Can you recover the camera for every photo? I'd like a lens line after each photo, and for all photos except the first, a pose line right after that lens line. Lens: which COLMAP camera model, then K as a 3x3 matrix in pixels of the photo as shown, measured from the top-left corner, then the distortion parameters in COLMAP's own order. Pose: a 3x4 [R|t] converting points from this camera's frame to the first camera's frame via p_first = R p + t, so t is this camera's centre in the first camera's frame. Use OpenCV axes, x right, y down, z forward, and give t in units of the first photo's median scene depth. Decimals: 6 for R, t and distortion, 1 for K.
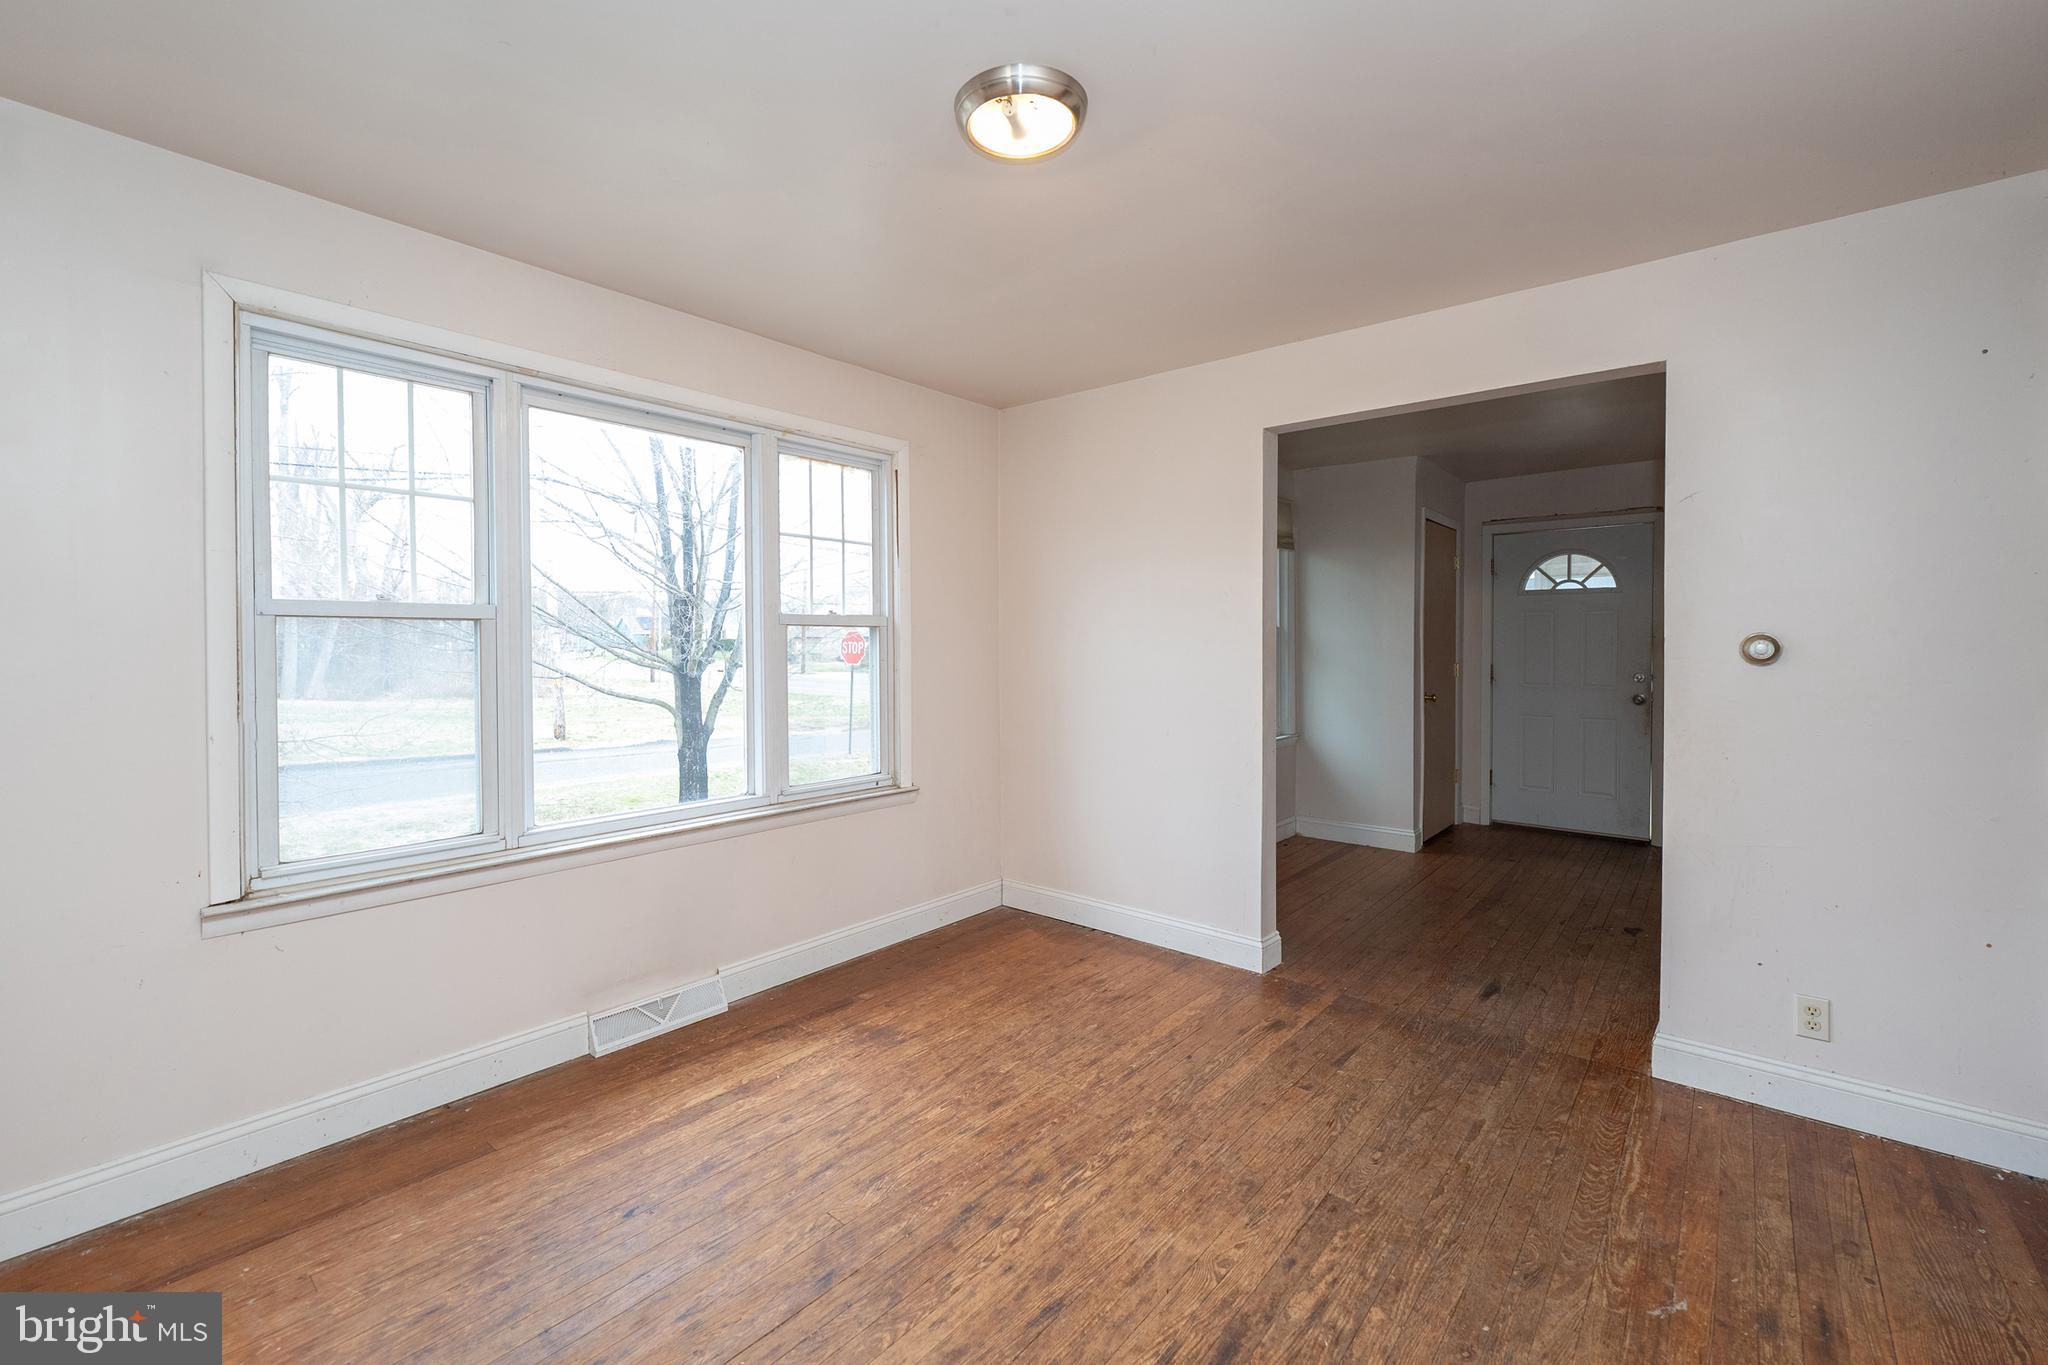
lens RADIAL K [[846.3, 0, 1000.2], [0, 846.3, 677.8], [0, 0, 1]] dist [-0.004169, -0.000274]
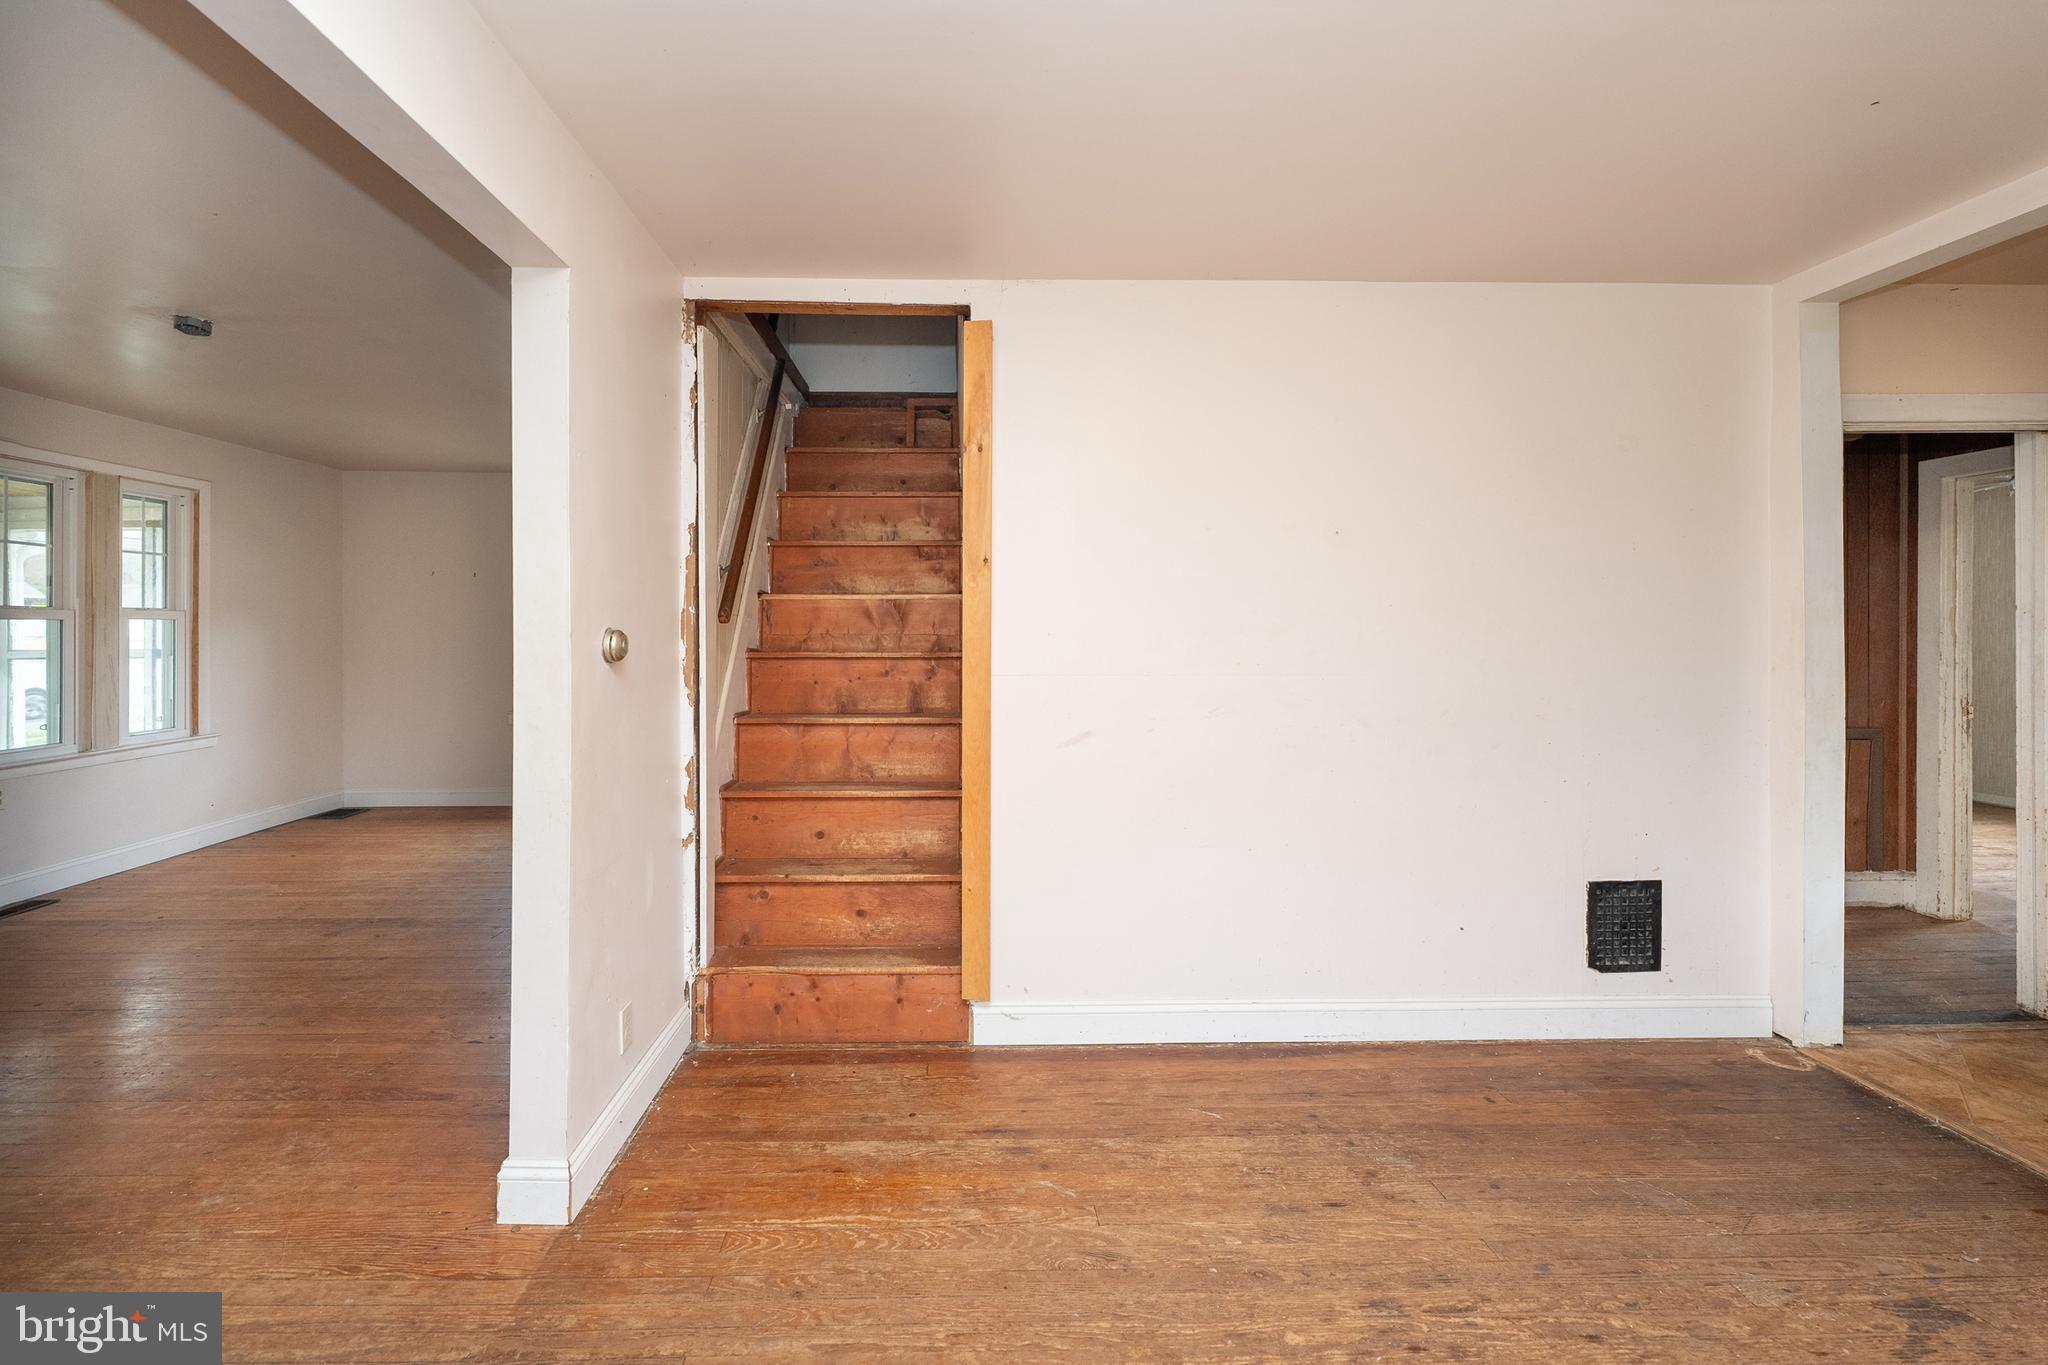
lens RADIAL K [[846.3, 0, 955.4], [0, 846.3, 628.3], [0, 0, 1]] dist [-0.004169, -0.000274]
pose [[-0.675152, 0.003527, 0.737670, -0.002340], [0.031064, 0.999237, 0.023654, -0.071900], [-0.737024, 0.038885, -0.674747, 1.591073]]
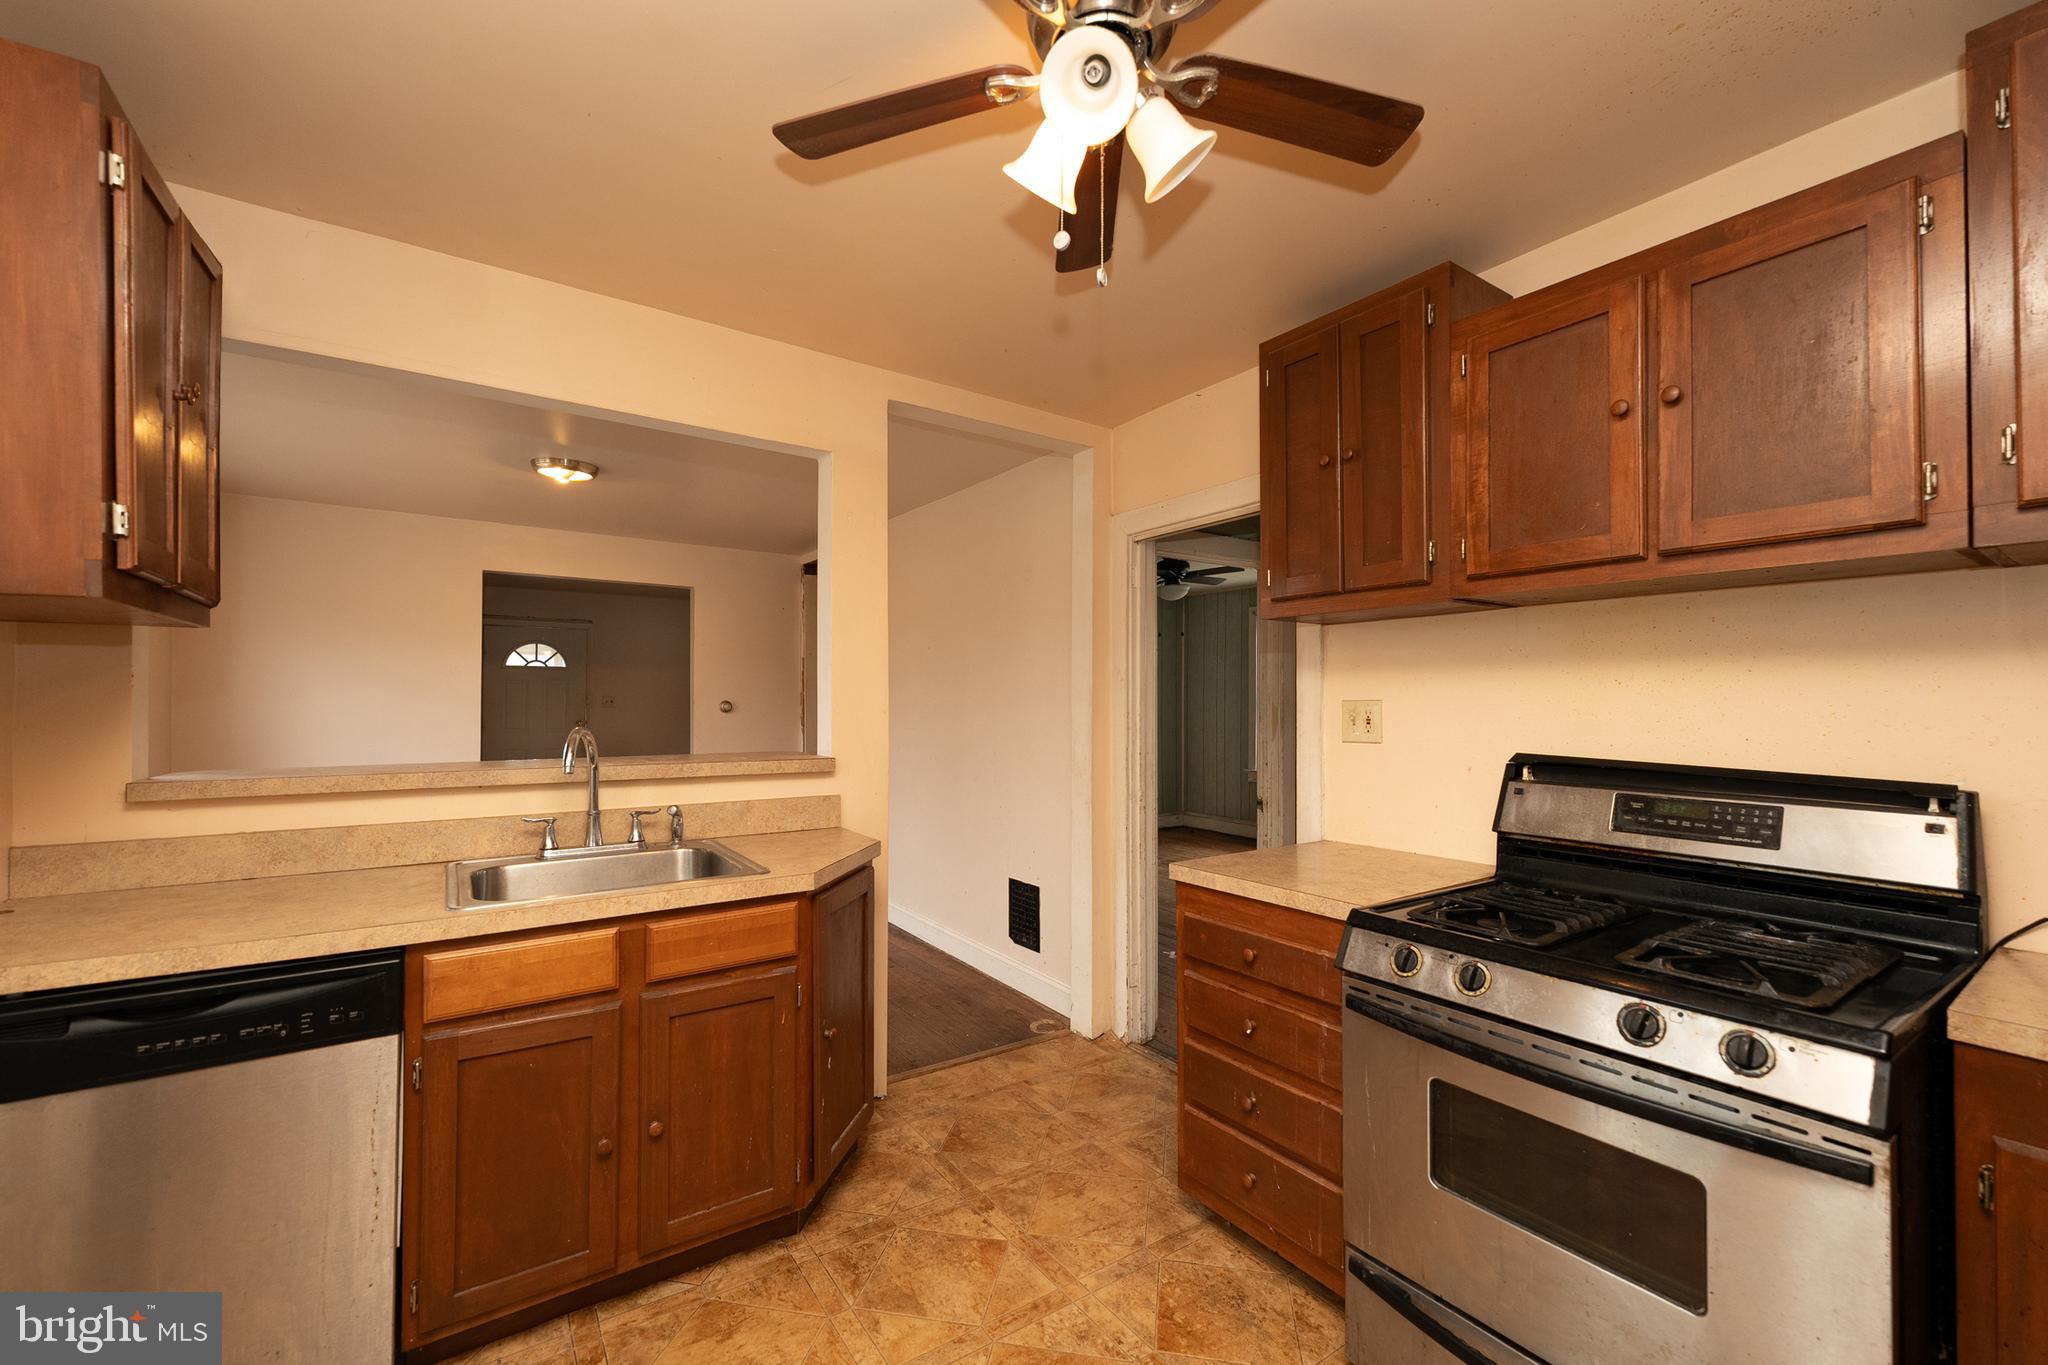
lens RADIAL K [[846.3, 0, 1049.6], [0, 846.3, 690.2], [0, 0, 1]] dist [-0.004169, -0.000274]
pose [[0.232535, 0.010270, 0.972534, -1.631614], [0.037061, 0.999124, -0.019412, 0.002628], [-0.971882, 0.040558, 0.231951, -0.672465]]
